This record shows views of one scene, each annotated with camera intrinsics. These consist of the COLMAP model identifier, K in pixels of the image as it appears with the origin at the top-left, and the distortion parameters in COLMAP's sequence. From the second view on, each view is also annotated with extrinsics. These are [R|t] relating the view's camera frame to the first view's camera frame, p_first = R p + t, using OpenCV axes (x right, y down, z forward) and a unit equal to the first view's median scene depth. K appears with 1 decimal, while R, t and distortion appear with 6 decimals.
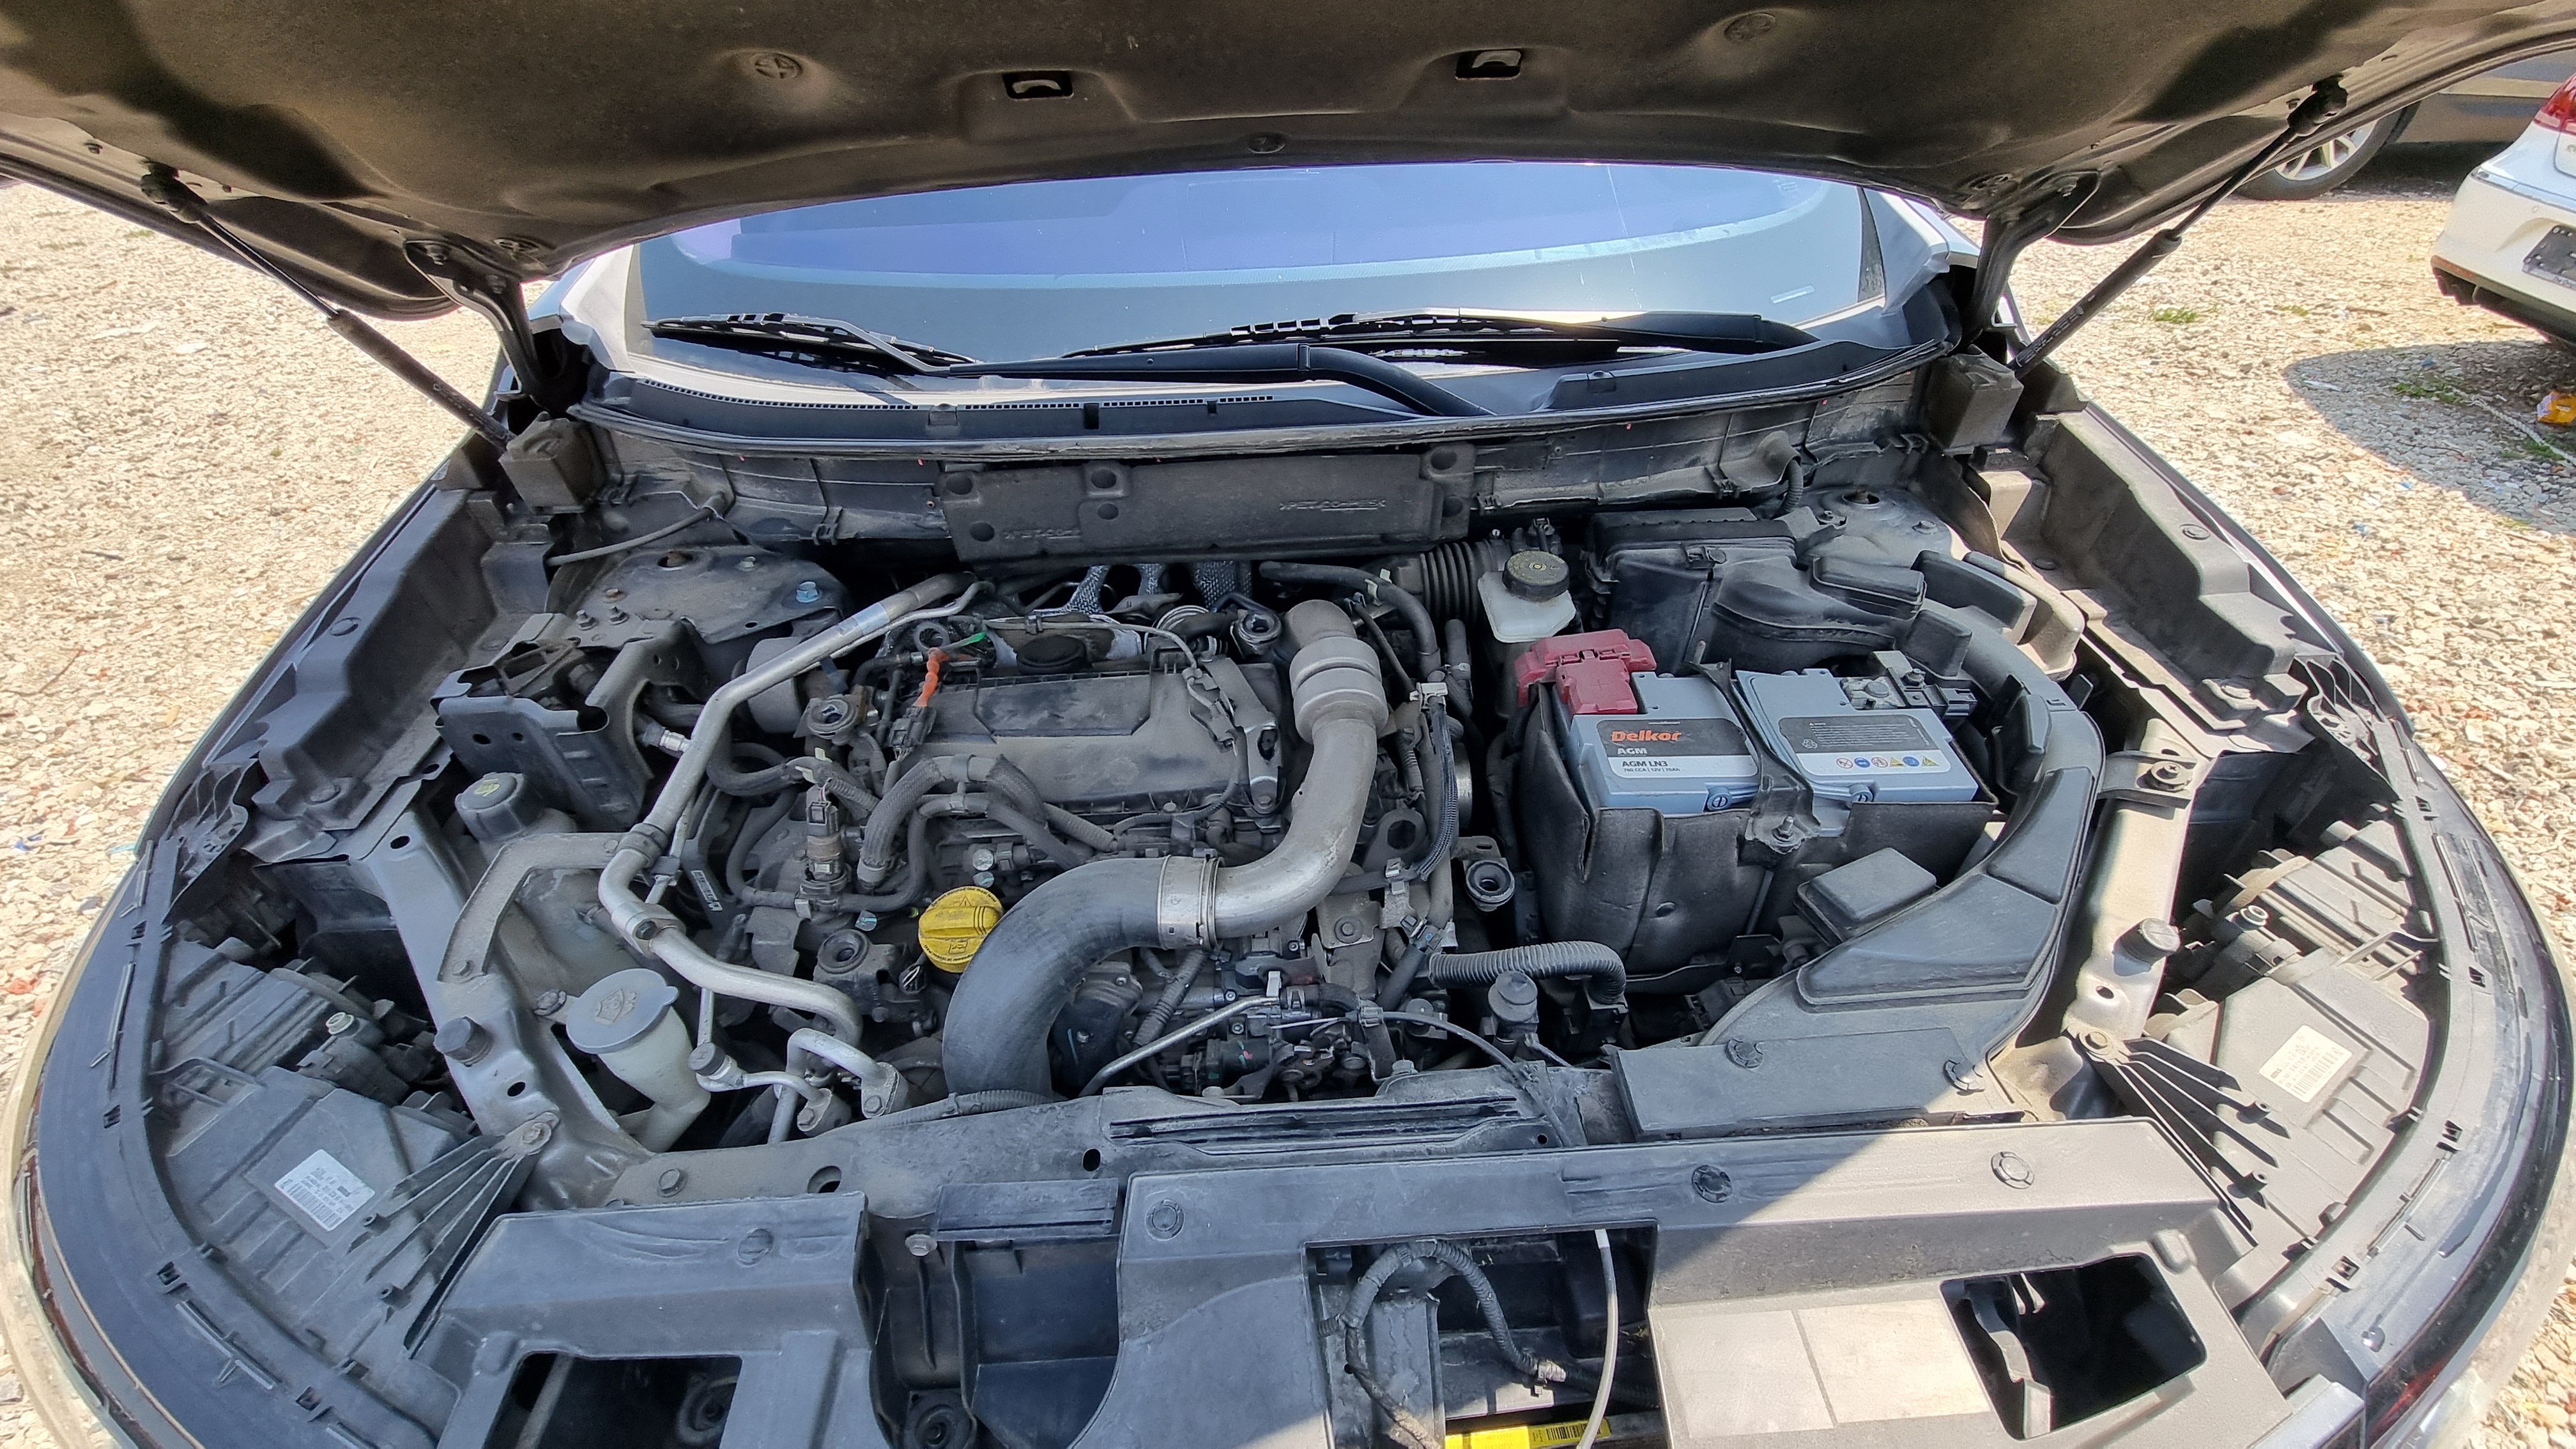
lens RADIAL K [[1051.3, 0, 1282.8], [0, 1051.3, 735.9], [0, 0, 1]] dist [-0.003185, 0.000319]
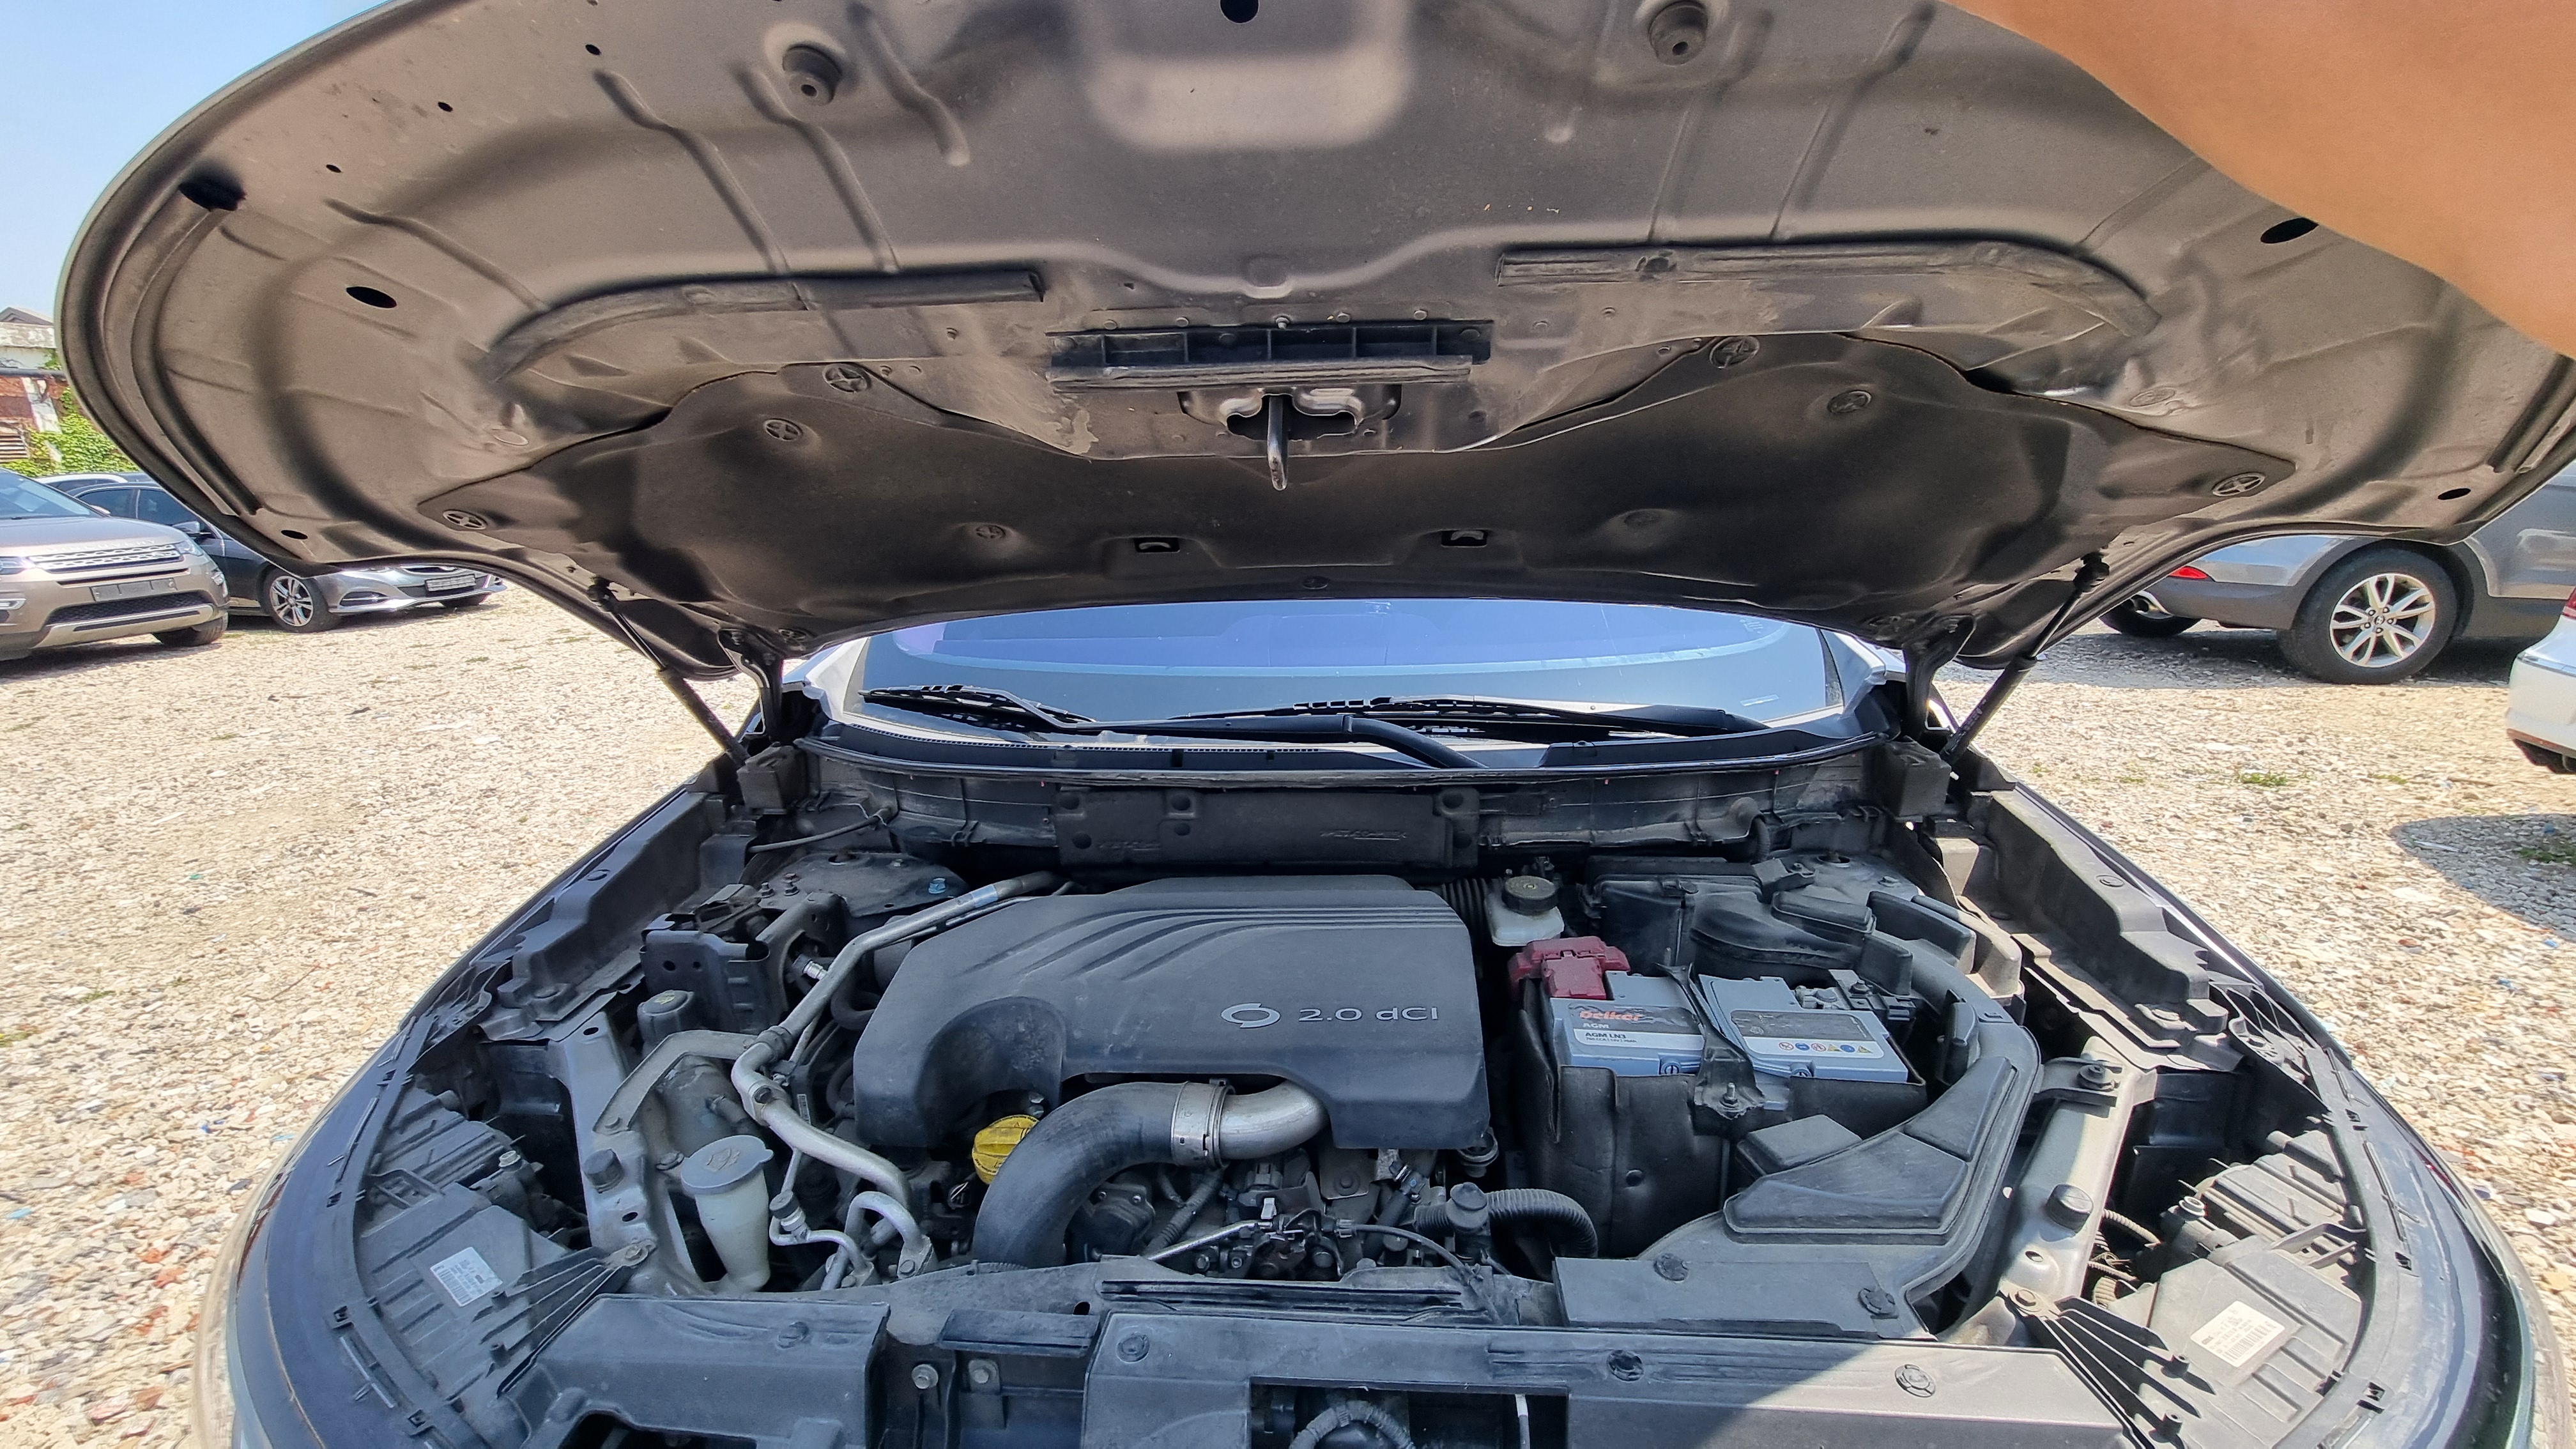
lens RADIAL K [[1051.3, 0, 1282.8], [0, 1051.3, 735.9], [0, 0, 1]] dist [-0.003185, 0.000319]
pose [[0.992895, 0.035084, -0.113705, 0.096758], [-0.077214, 0.917018, -0.391301, 0.174883], [0.090541, 0.397301, 0.913211, -0.184480]]
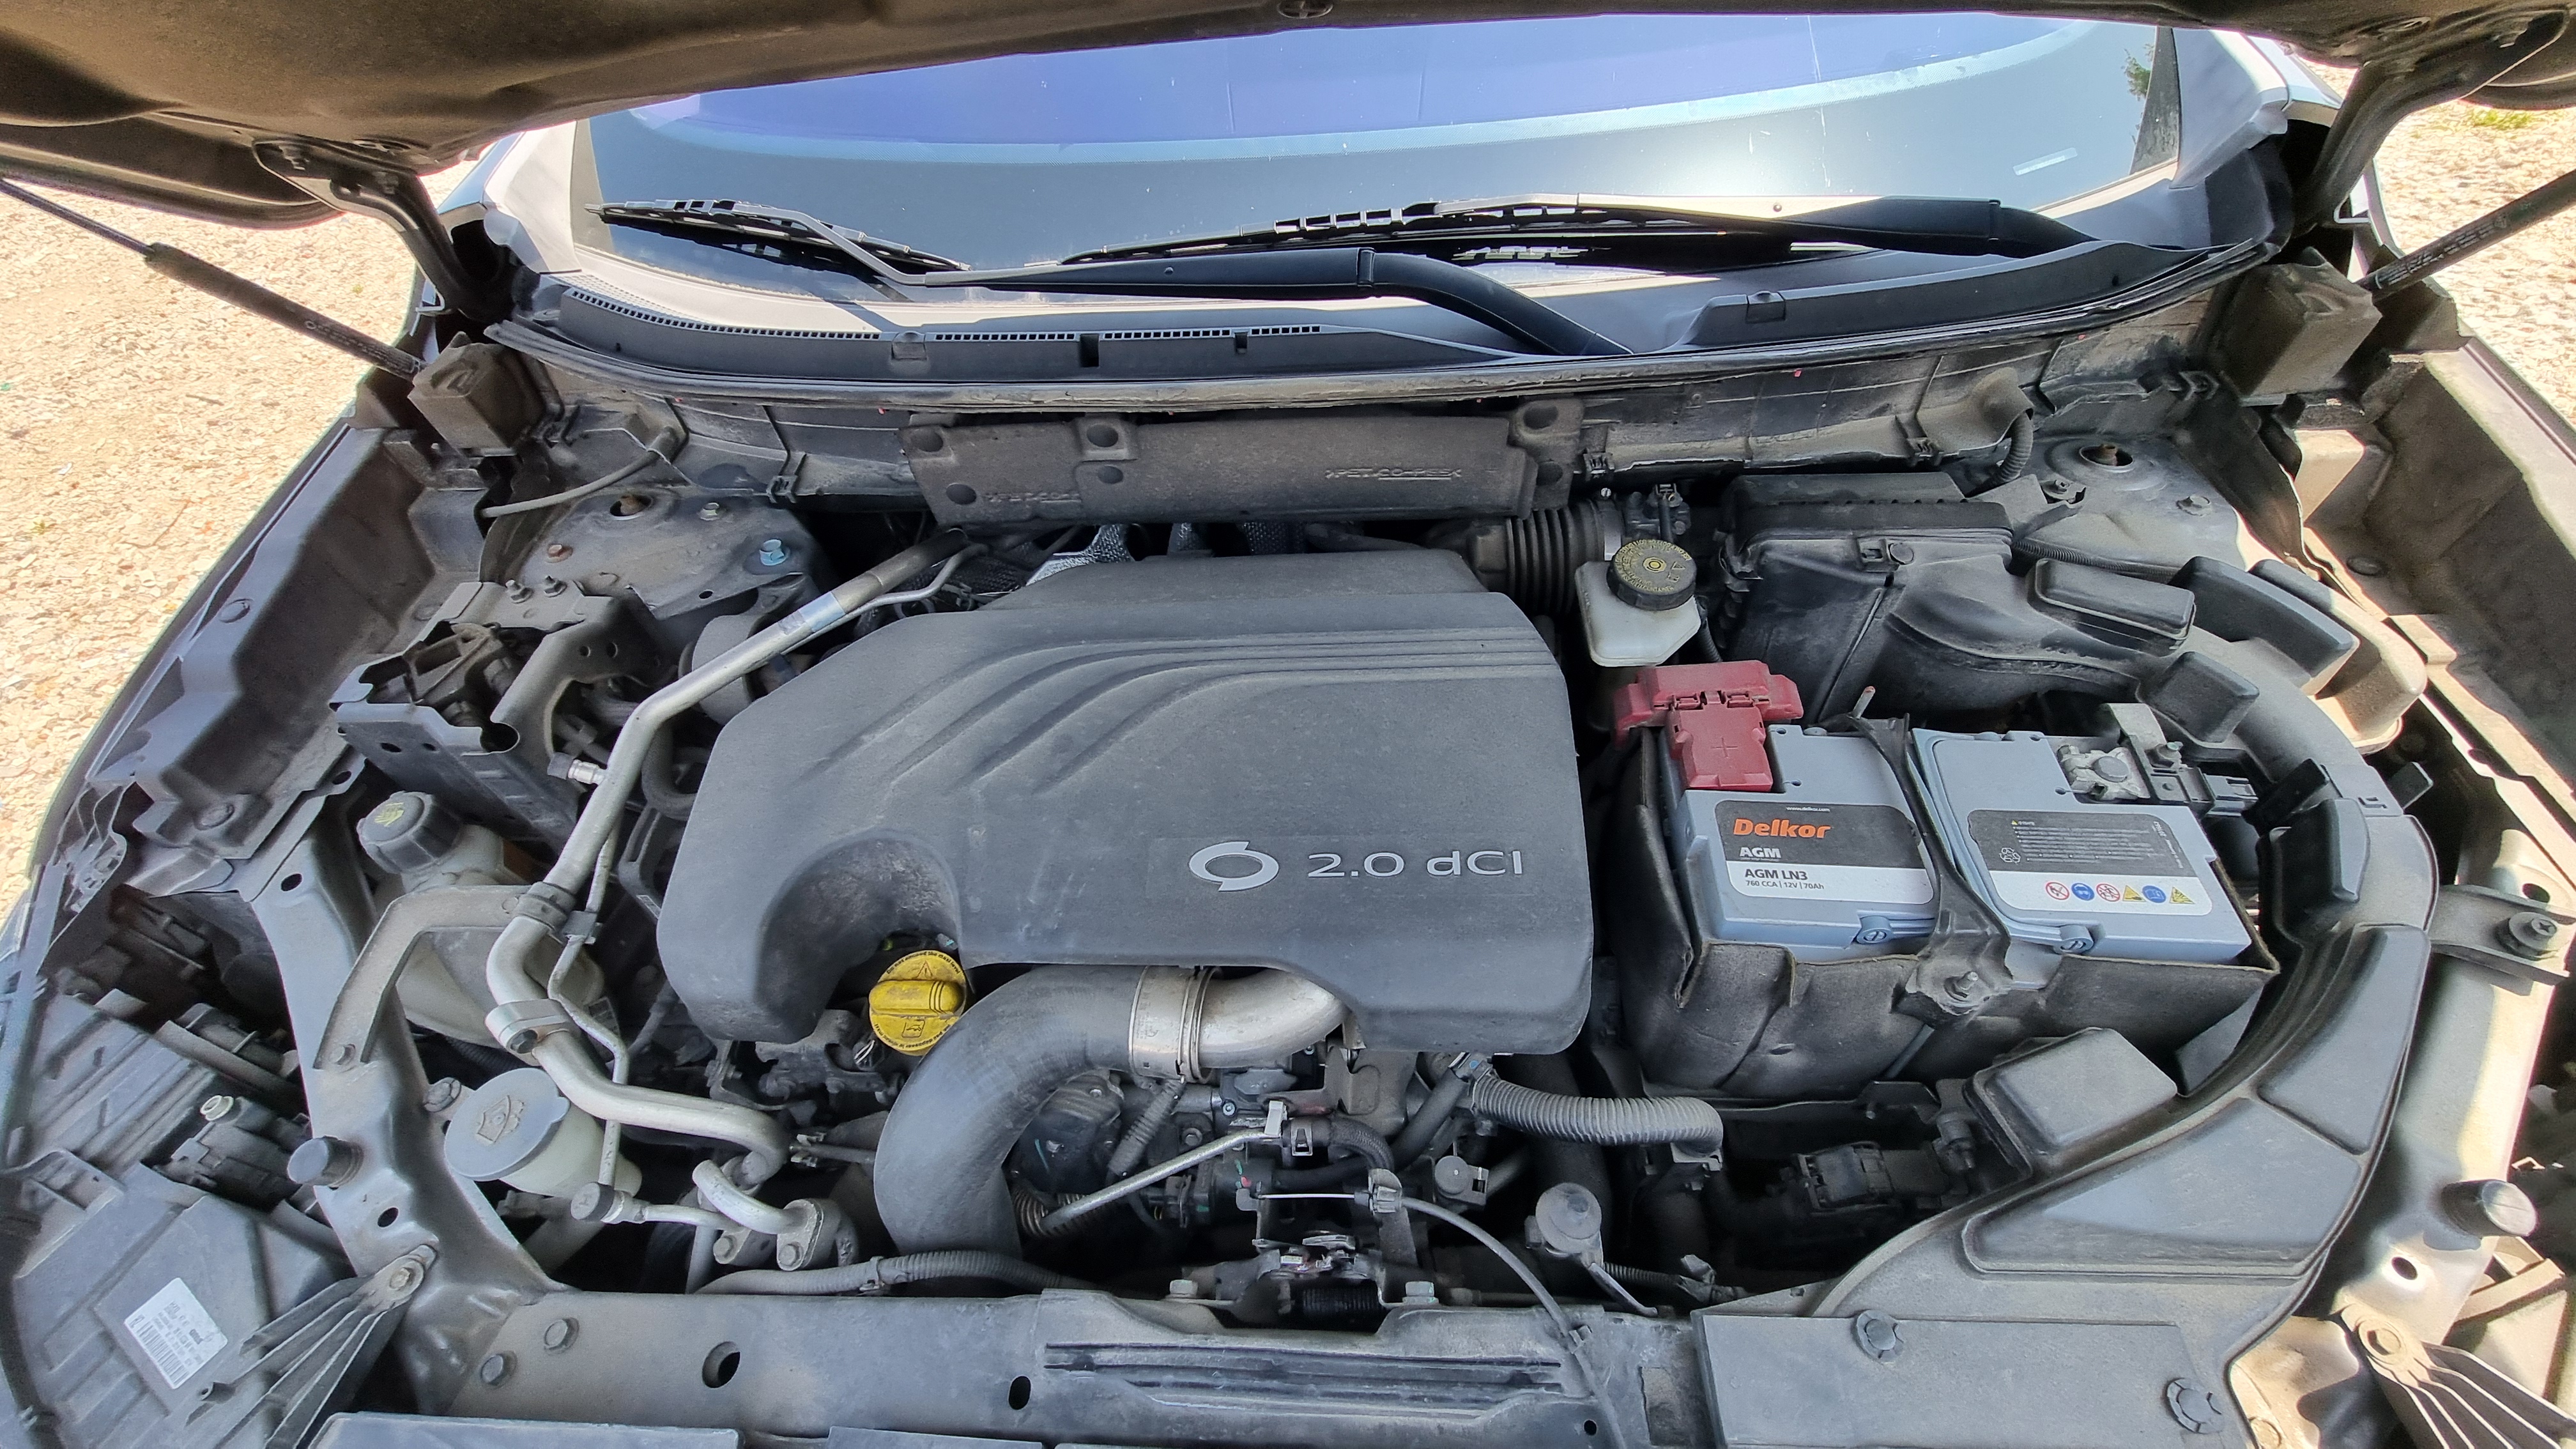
lens RADIAL K [[1054.2, 0, 1275.1], [0, 1054.2, 738.8], [0, 0, 1]] dist [-0.003100, -0.000082]
pose [[0.994582, 0.045393, -0.093519, 0.045146], [-0.030127, 0.986880, 0.158617, -0.153927], [0.099492, -0.154940, 0.982901, 0.201533]]
